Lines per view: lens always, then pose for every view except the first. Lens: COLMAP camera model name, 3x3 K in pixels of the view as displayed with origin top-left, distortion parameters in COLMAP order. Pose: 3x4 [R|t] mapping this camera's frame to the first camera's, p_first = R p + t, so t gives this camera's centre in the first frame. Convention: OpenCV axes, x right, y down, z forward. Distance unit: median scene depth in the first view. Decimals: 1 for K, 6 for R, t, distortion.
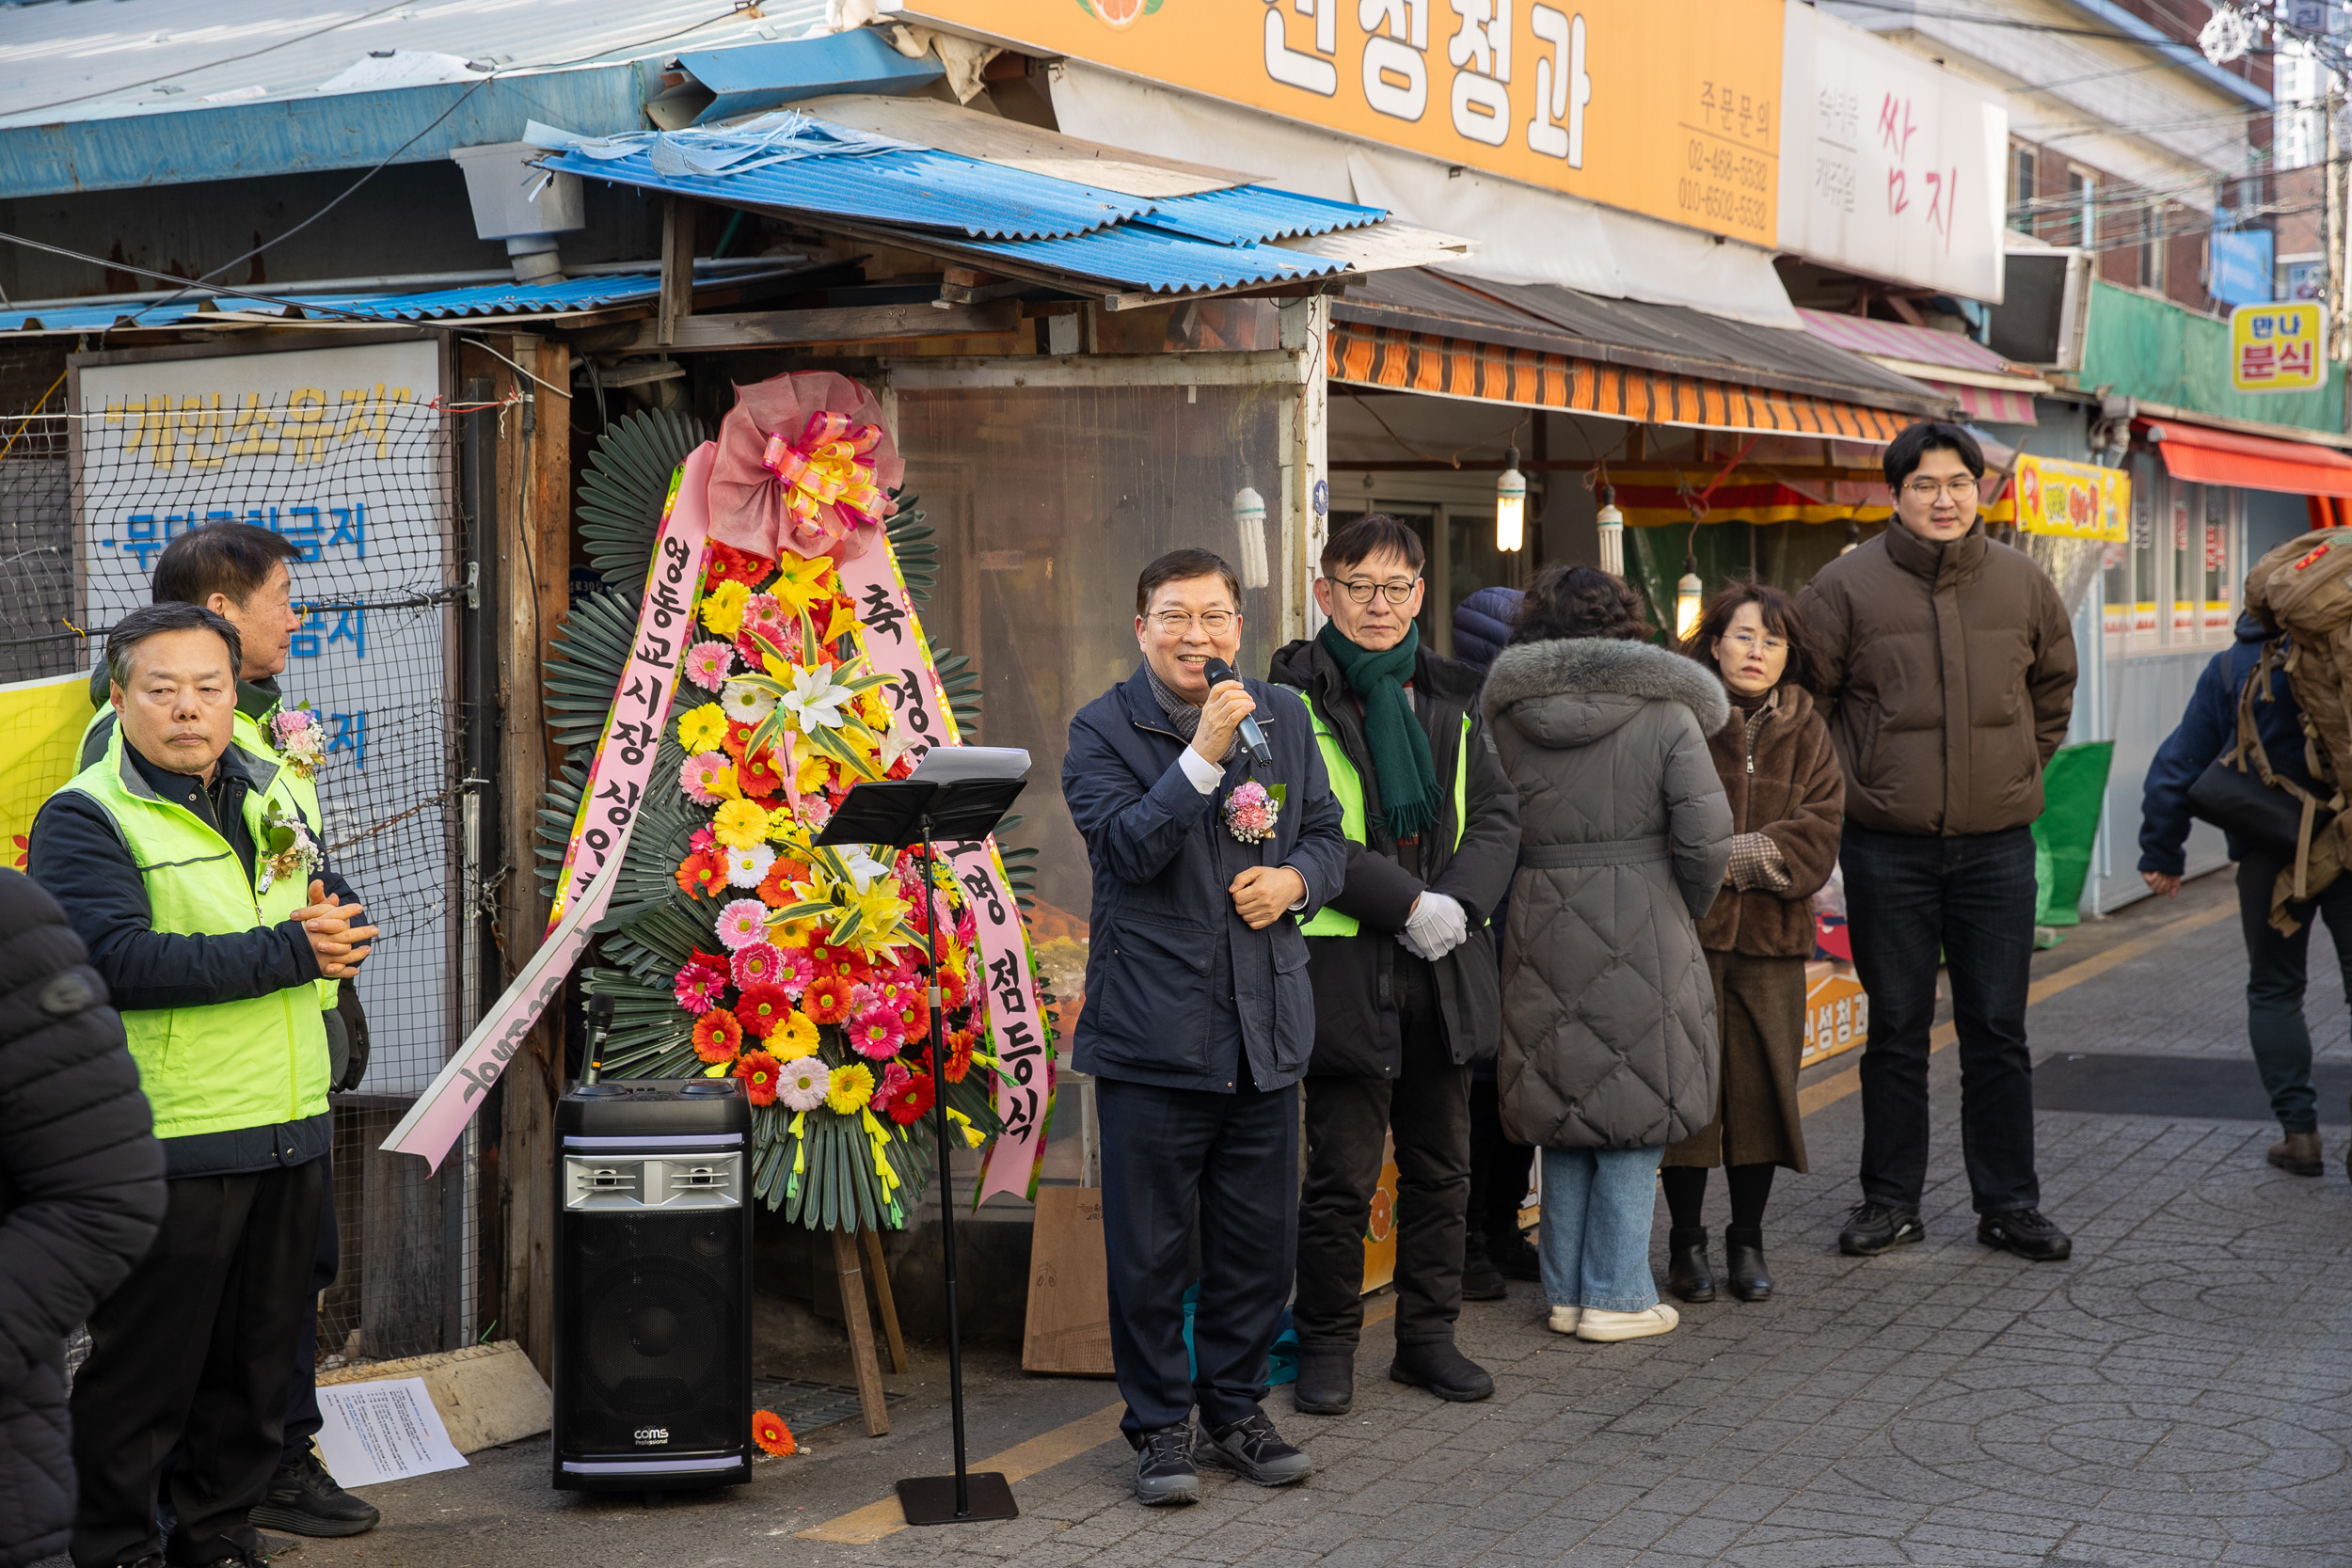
lens RADIAL K [[3533.3, 0, 1176.0], [0, 3533.3, 784.0], [0, 0, 1]] dist [0.120764, 0.191814]
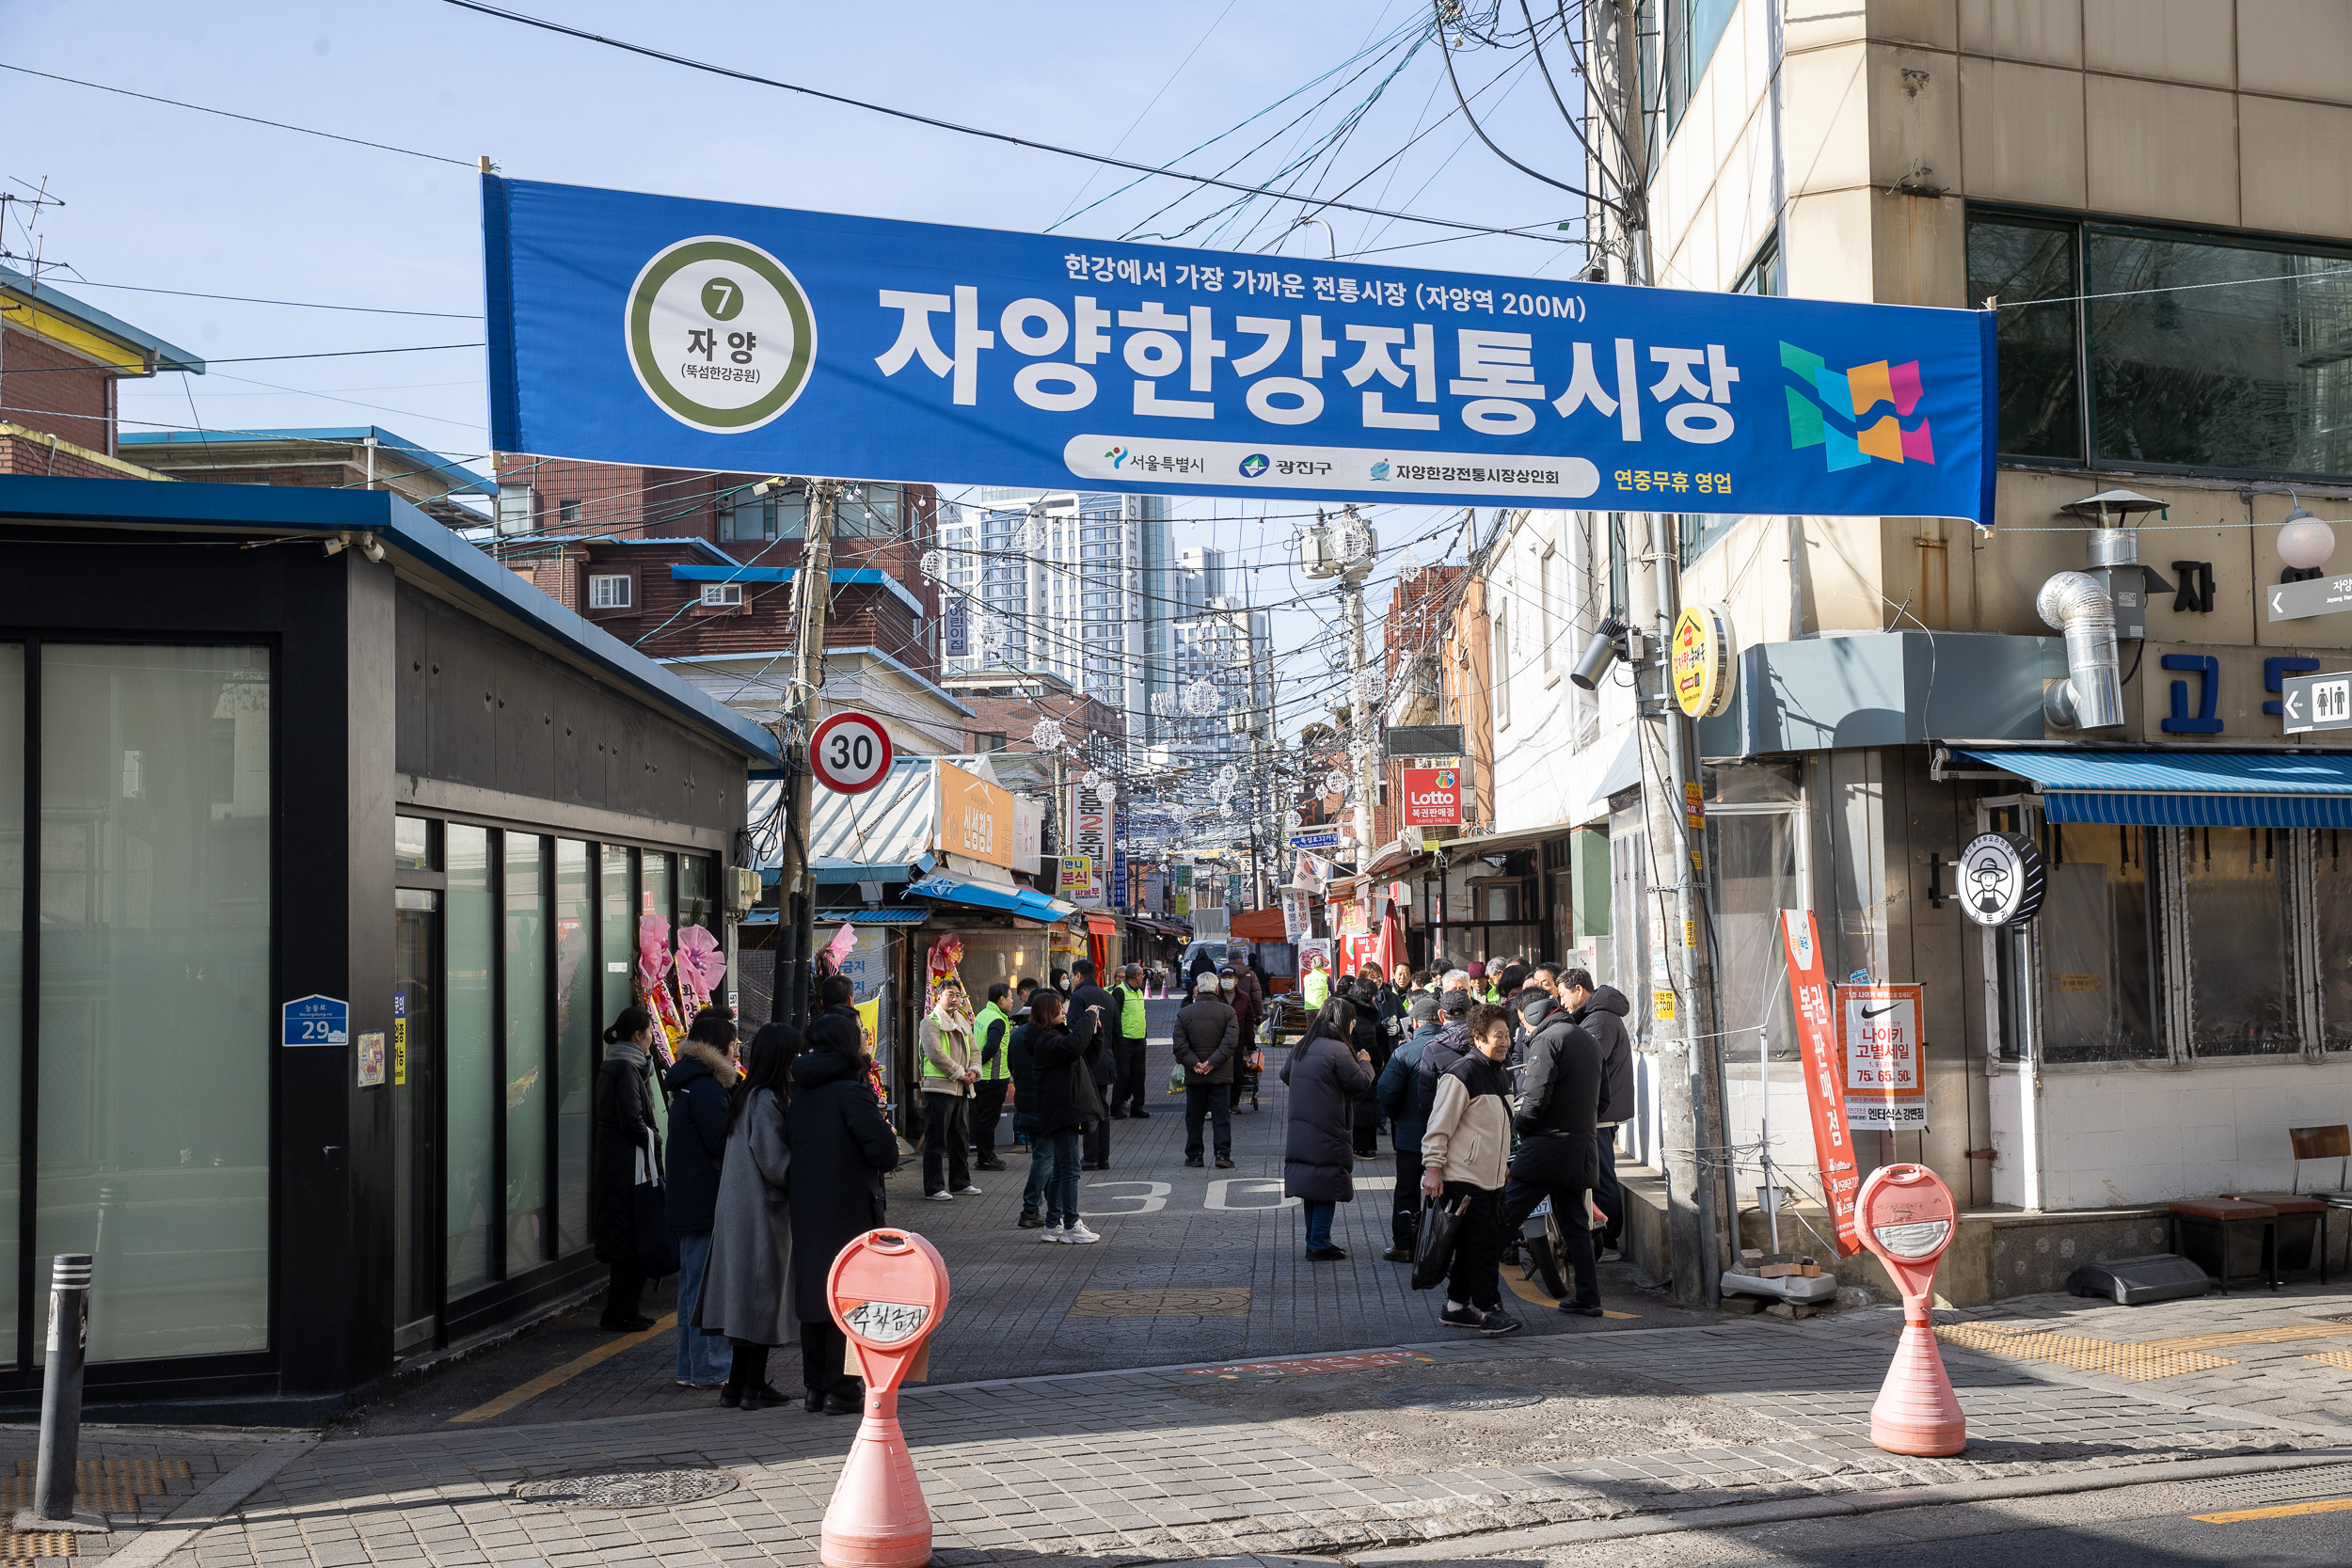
lens RADIAL K [[2788.9, 0, 1176.0], [0, 2788.9, 784.0], [0, 0, 1]] dist [0.014215, 0.006498]
pose [[0.909371, 0.024037, 0.415292, -1.388519], [0.023639, 0.993730, -0.109280, 0.102456], [-0.415315, 0.109194, 0.903100, -2.533442]]
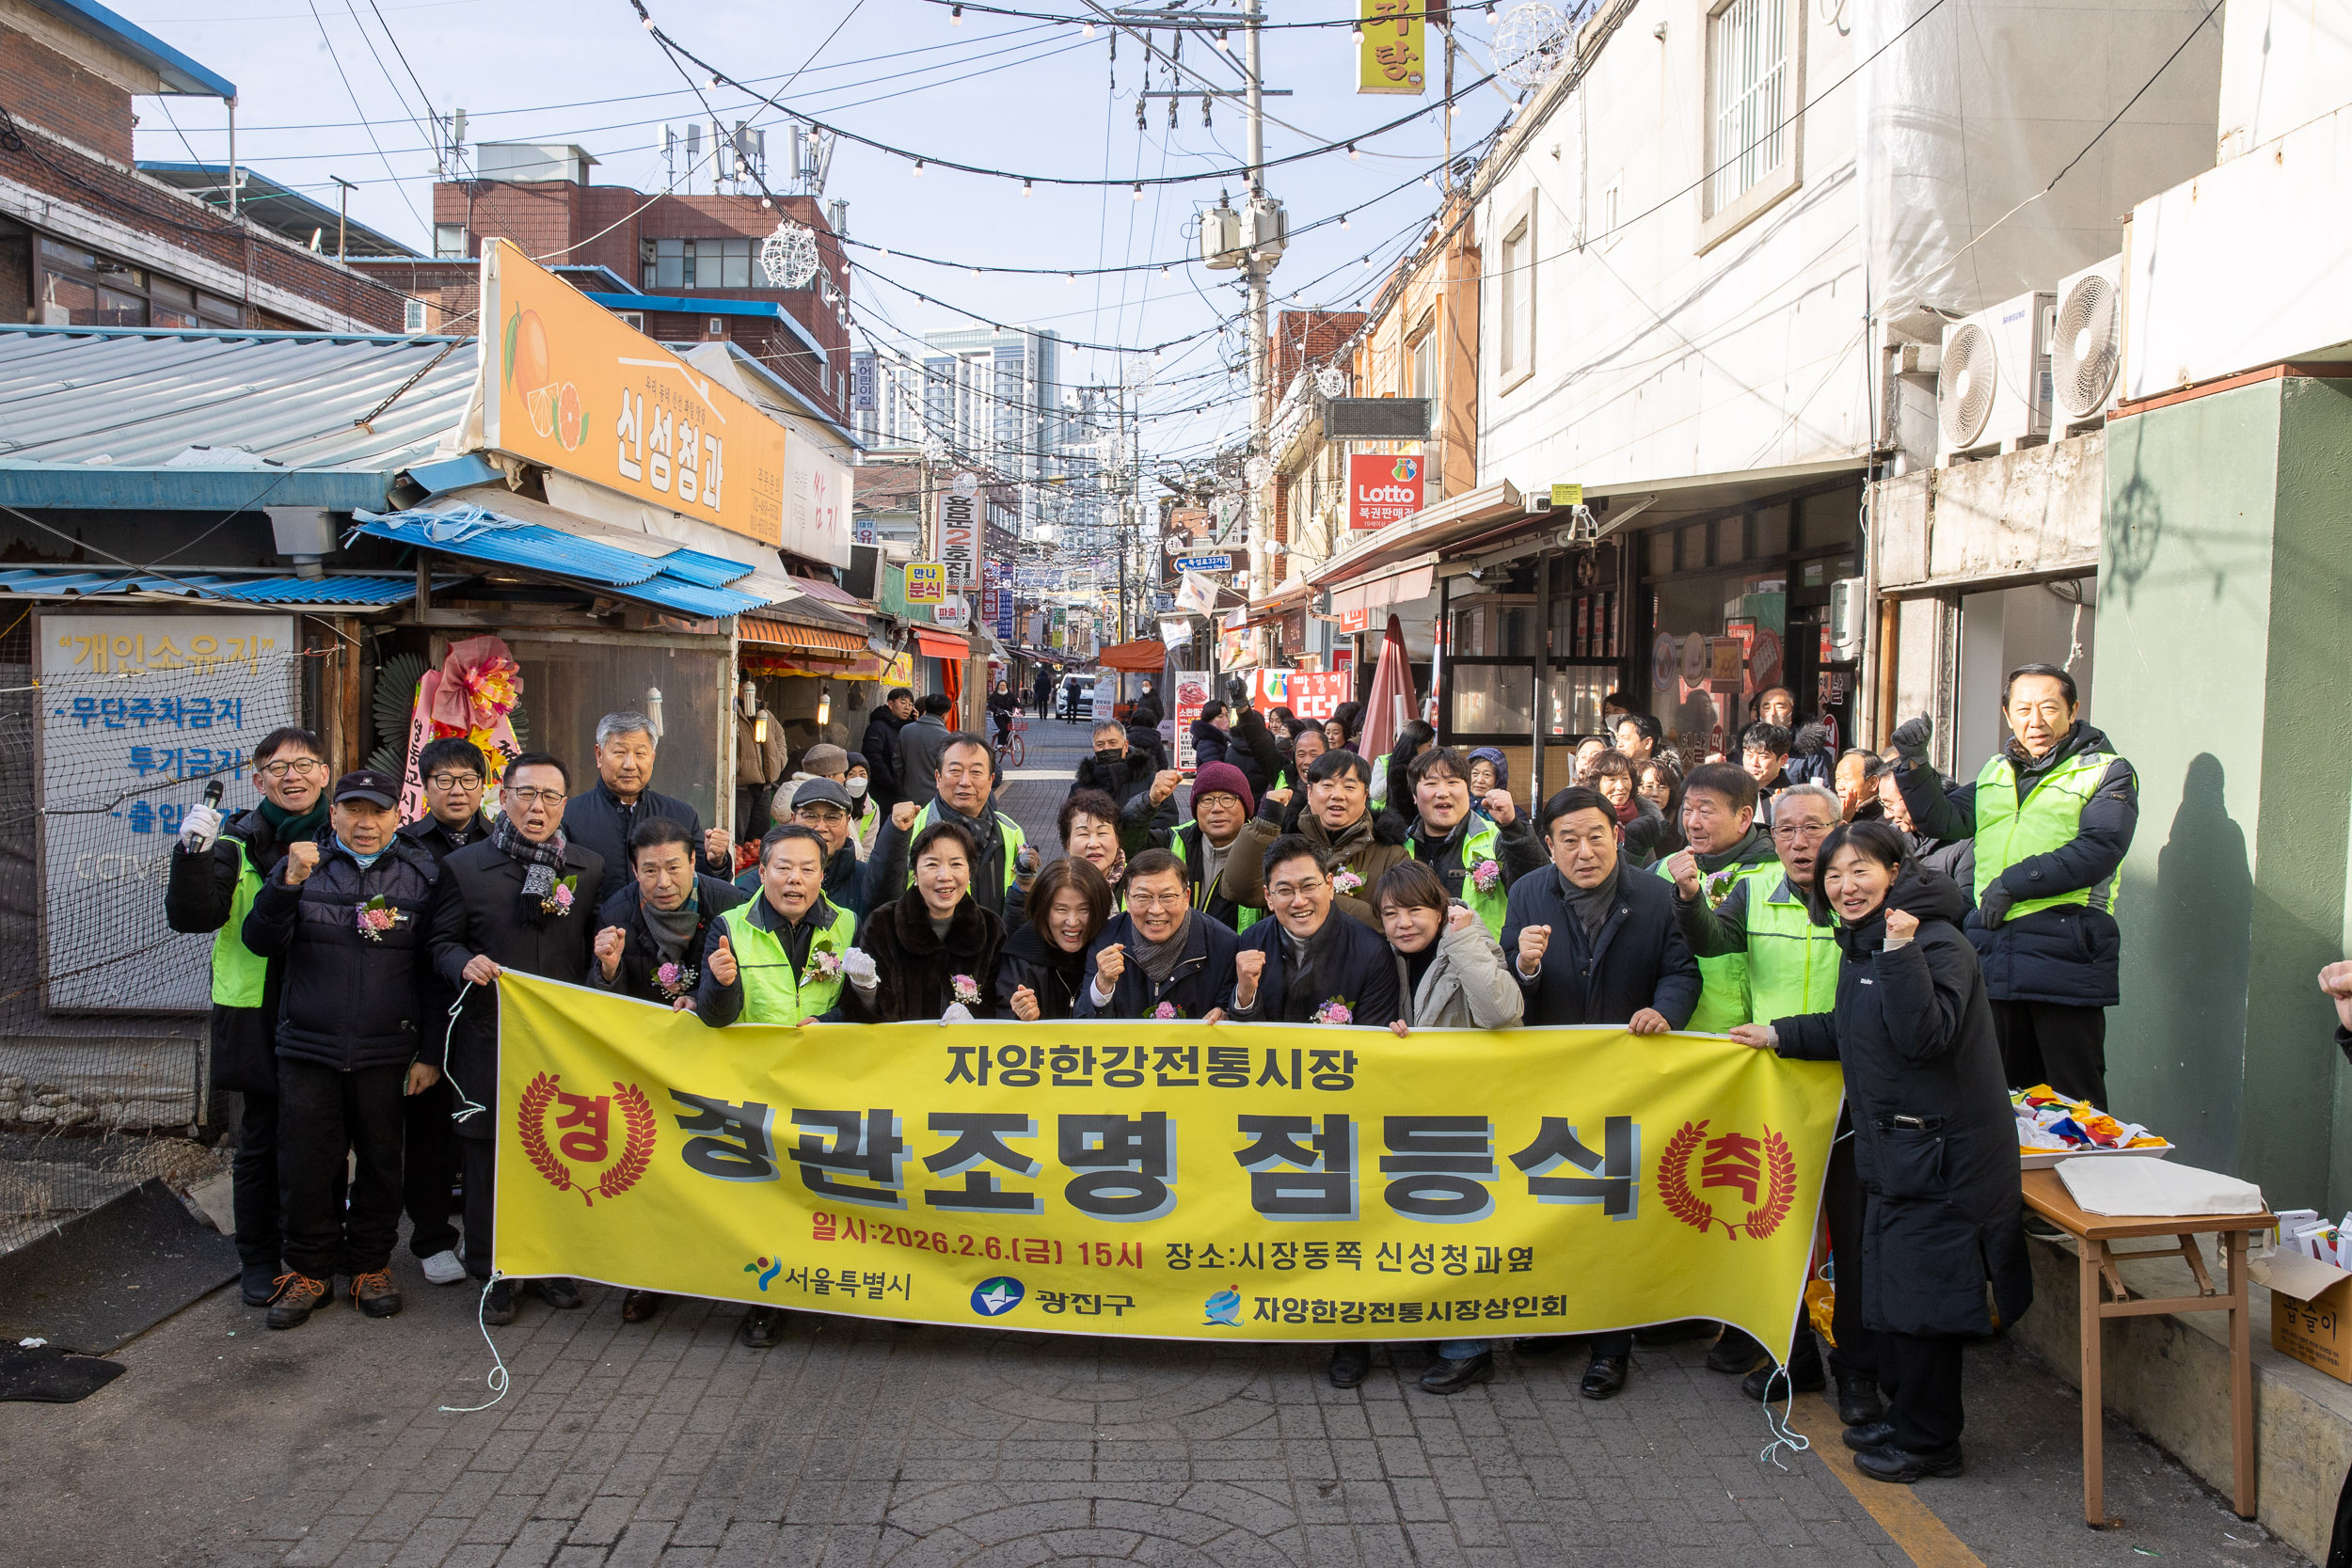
lens RADIAL K [[1856.7, 0, 1176.0], [0, 1856.7, 784.0], [0, 0, 1]] dist [-0.072388, 0.102463]
pose [[0.879547, 0.001916, 0.475808, -0.253277], [-0.007018, 0.999935, 0.008948, -0.045119], [-0.475760, -0.011210, 0.879504, -0.094433]]
